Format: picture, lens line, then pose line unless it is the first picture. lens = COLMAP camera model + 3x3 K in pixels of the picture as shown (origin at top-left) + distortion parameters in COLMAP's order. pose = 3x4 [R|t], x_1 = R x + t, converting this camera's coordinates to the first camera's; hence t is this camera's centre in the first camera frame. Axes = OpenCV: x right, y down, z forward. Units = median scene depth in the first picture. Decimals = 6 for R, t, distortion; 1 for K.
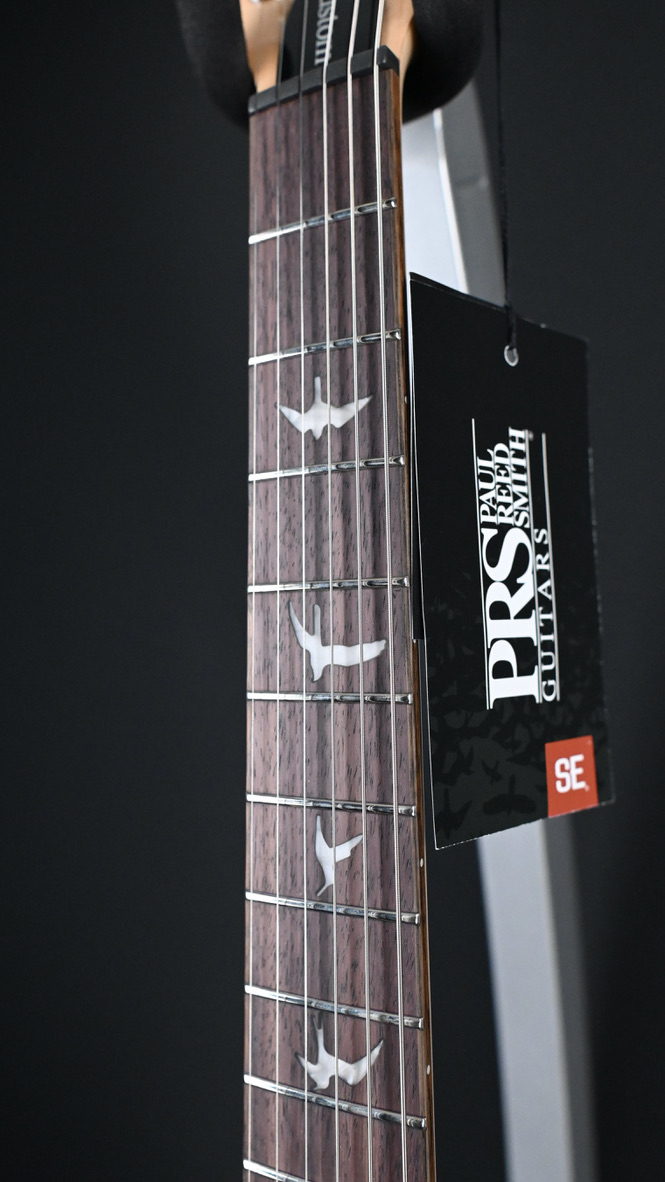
lens RADIAL K [[855.5, 0, 332.5], [0, 855.5, 591.0], [0, 0, 1]] dist [0.011524, -0.000945]
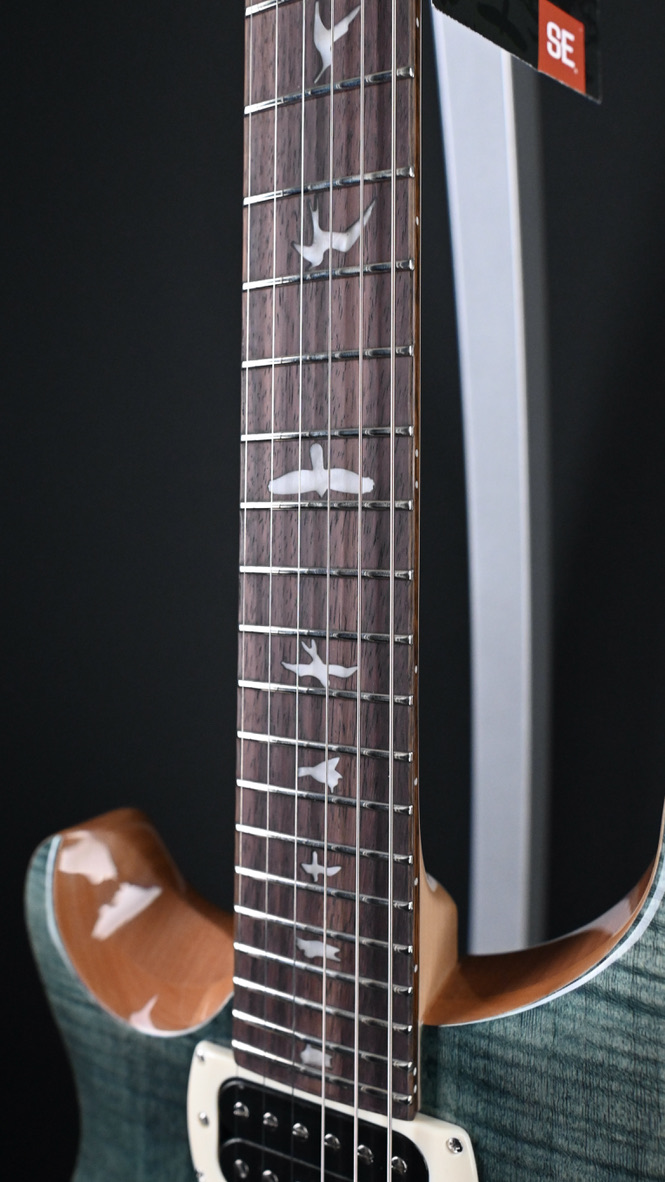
lens RADIAL K [[911.7, 0, 333.9], [0, 911.7, 607.8], [0, 0, 1]] dist [0.009995, -0.000383]
pose [[0.999792, 0.019479, 0.006061, 0.010071], [-0.020141, 0.989739, 0.141459, 0.794353], [-0.003243, -0.141551, 0.989926, -0.164054]]
